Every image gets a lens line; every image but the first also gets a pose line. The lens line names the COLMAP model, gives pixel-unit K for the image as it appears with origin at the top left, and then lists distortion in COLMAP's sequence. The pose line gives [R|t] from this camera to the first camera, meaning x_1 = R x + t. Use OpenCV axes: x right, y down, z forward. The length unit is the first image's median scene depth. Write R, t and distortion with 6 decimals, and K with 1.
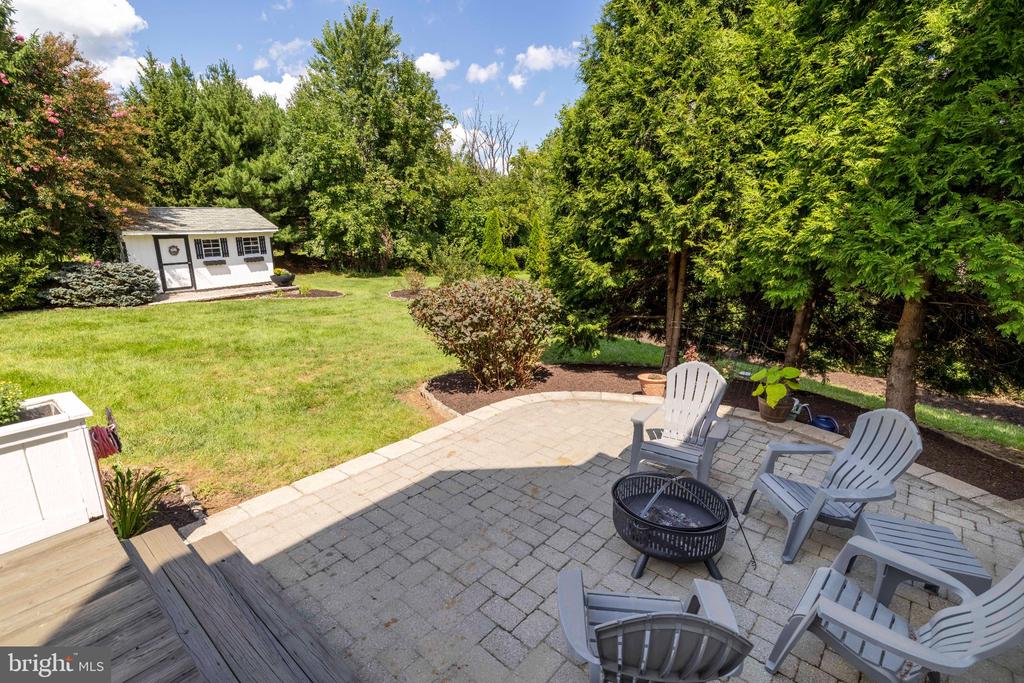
lens RADIAL K [[489.8, 0, 512.0], [0, 489.8, 341.5], [0, 0, 1]] dist [-0.001512, 0.000638]
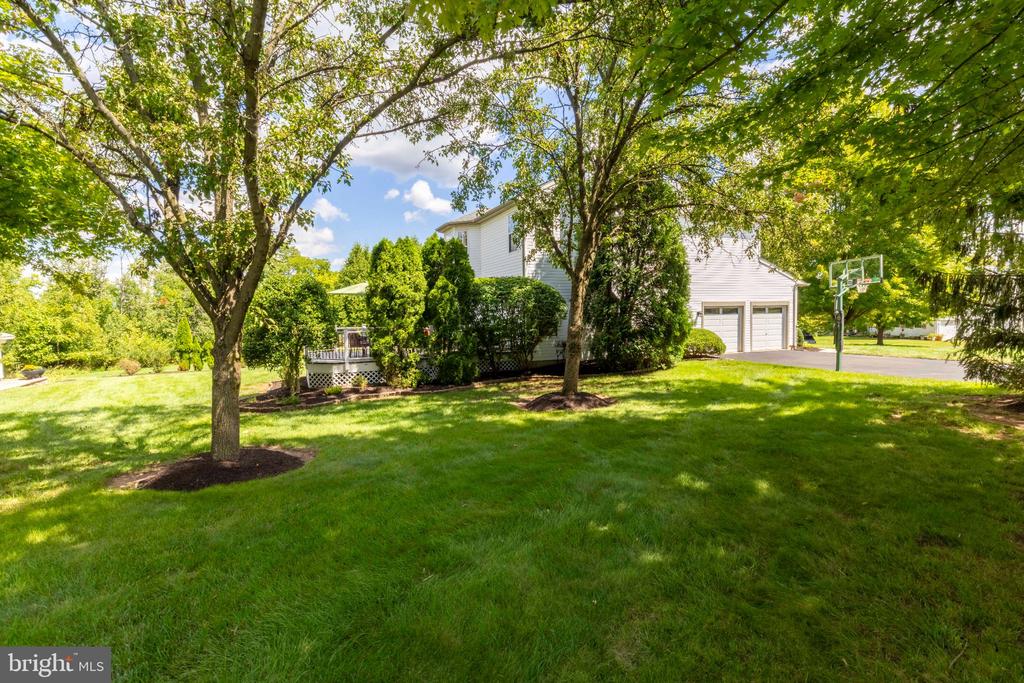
lens RADIAL K [[472.4, 0, 508.2], [0, 472.4, 334.5], [0, 0, 1]] dist [0.001047, -0.000423]
pose [[0.437713, -0.047775, 0.897845, -1.322217], [0.243061, 0.967694, -0.067004, 0.213420], [-0.865638, 0.247559, 0.435184, -0.864231]]
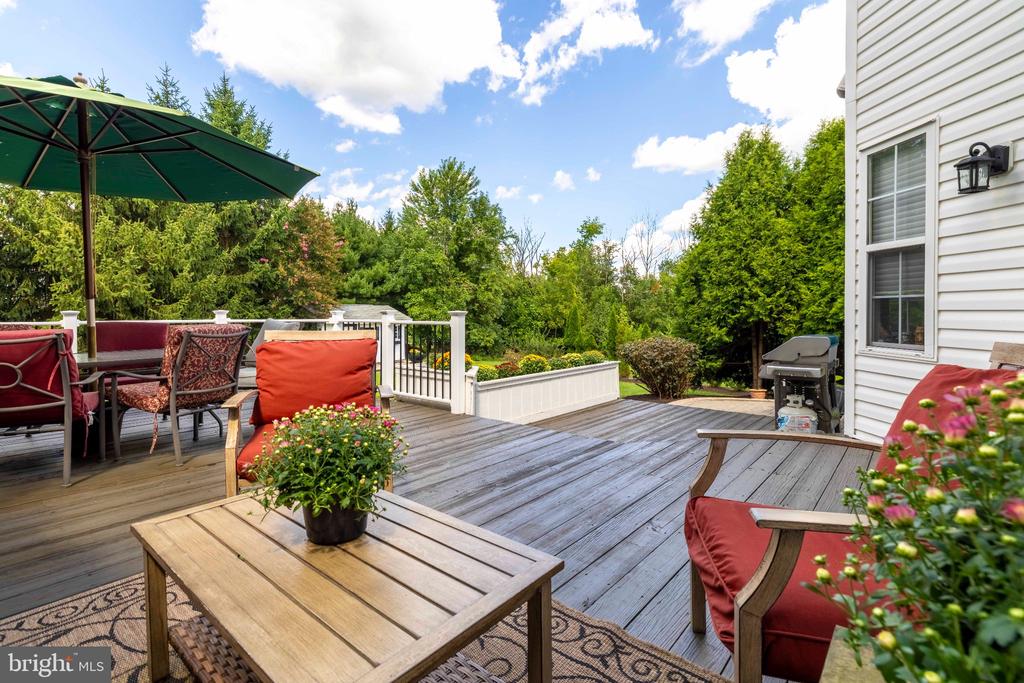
lens RADIAL K [[486.3, 0, 508.4], [0, 486.3, 321.4], [0, 0, 1]] dist [0.000383, -0.000003]
pose [[0.999903, -0.006170, -0.012448, -0.261162], [0.003085, 0.972212, -0.234083, 0.105131], [0.013546, 0.234022, 0.972137, -0.350686]]
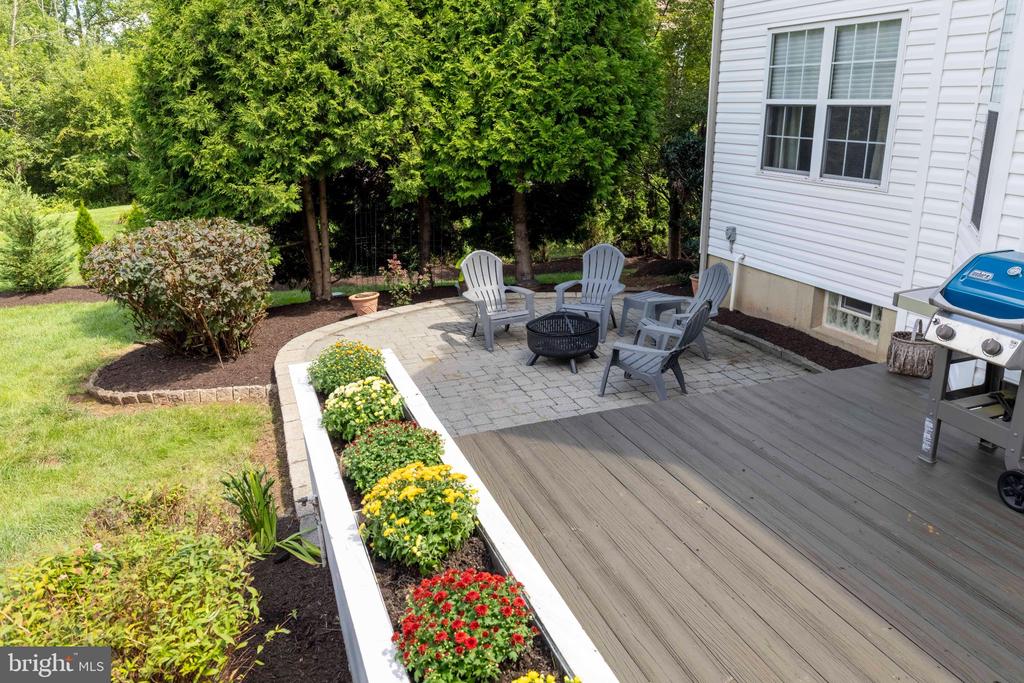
lens RADIAL K [[750.1, 0, 512.0], [0, 750.1, 341.5], [0, 0, 1]] dist [0.051505, -0.140033]
pose [[0.488083, -0.276258, 0.827923, -0.363995], [0.233565, 0.955331, 0.181078, -0.018733], [-0.840965, 0.104992, 0.530805, -0.020922]]
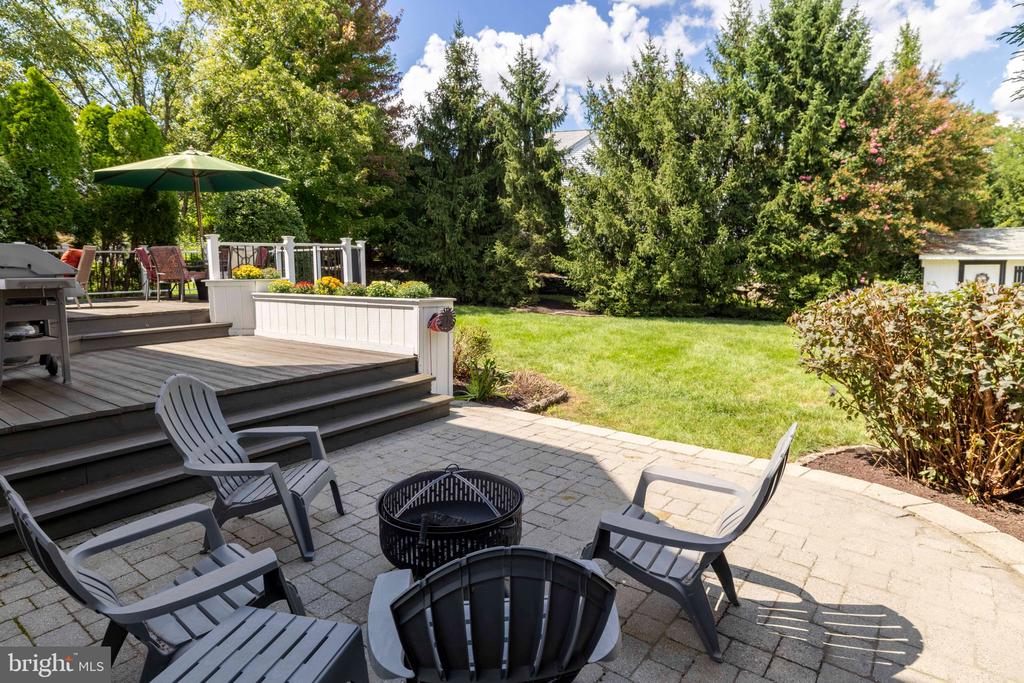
lens RADIAL K [[569.7, 0, 509.7], [0, 569.7, 326.4], [0, 0, 1]] dist [-0.002659, 0.000440]
pose [[0.052942, 0.106217, -0.992933, 0.250251], [-0.238009, 0.967014, 0.090754, -0.008247], [0.969819, 0.231522, 0.076477, 0.203537]]
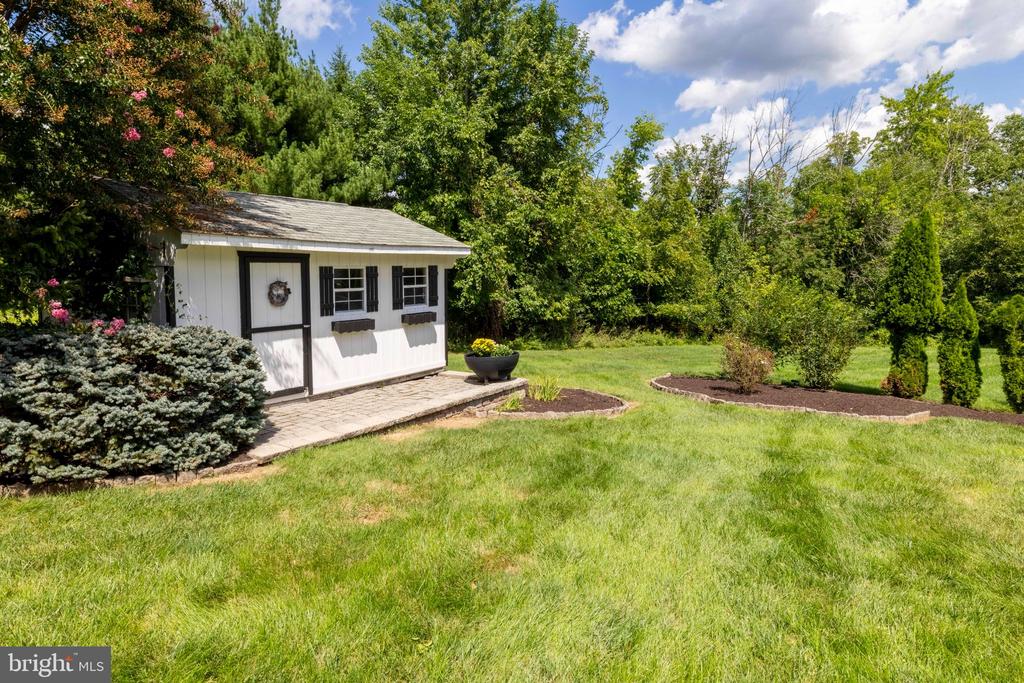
lens RADIAL K [[610.4, 0, 502.9], [0, 610.4, 317.8], [0, 0, 1]] dist [-0.000556, -0.001190]
pose [[0.998401, -0.004771, 0.056322, -0.618052], [0.014590, 0.984419, -0.175233, -0.094061], [-0.054608, 0.175774, 0.982915, 0.605140]]
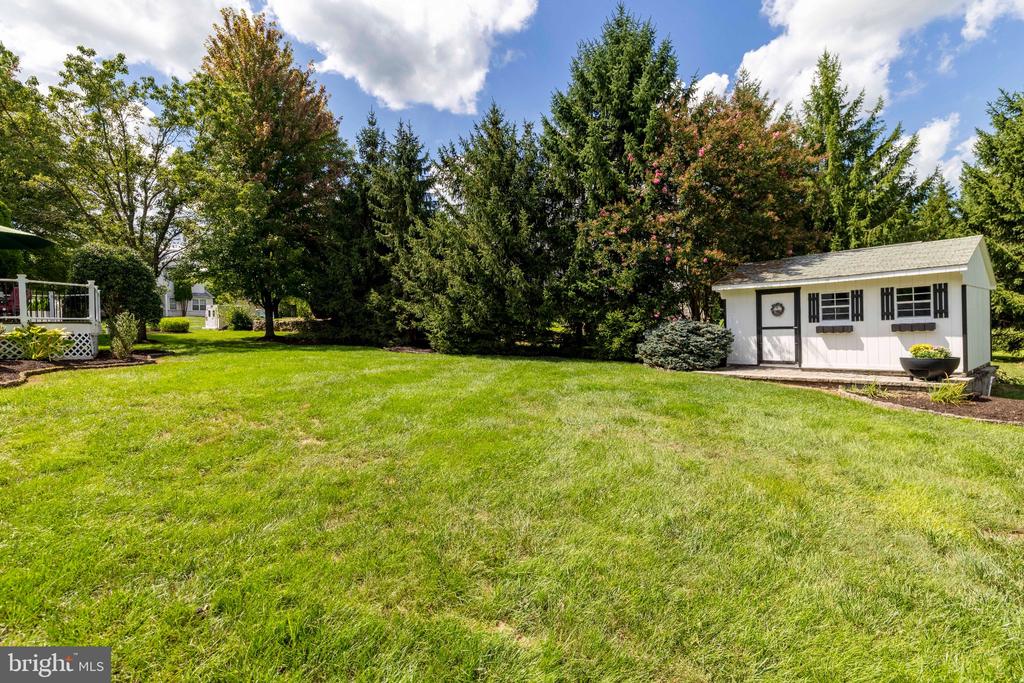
lens RADIAL K [[489.8, 0, 512.0], [0, 489.8, 341.5], [0, 0, 1]] dist [-0.001512, 0.000638]
pose [[-0.229945, 0.024783, -0.972888, 0.114318], [-0.223857, 0.971523, 0.077658, -0.123387], [0.947108, 0.235645, -0.217849, 0.904138]]
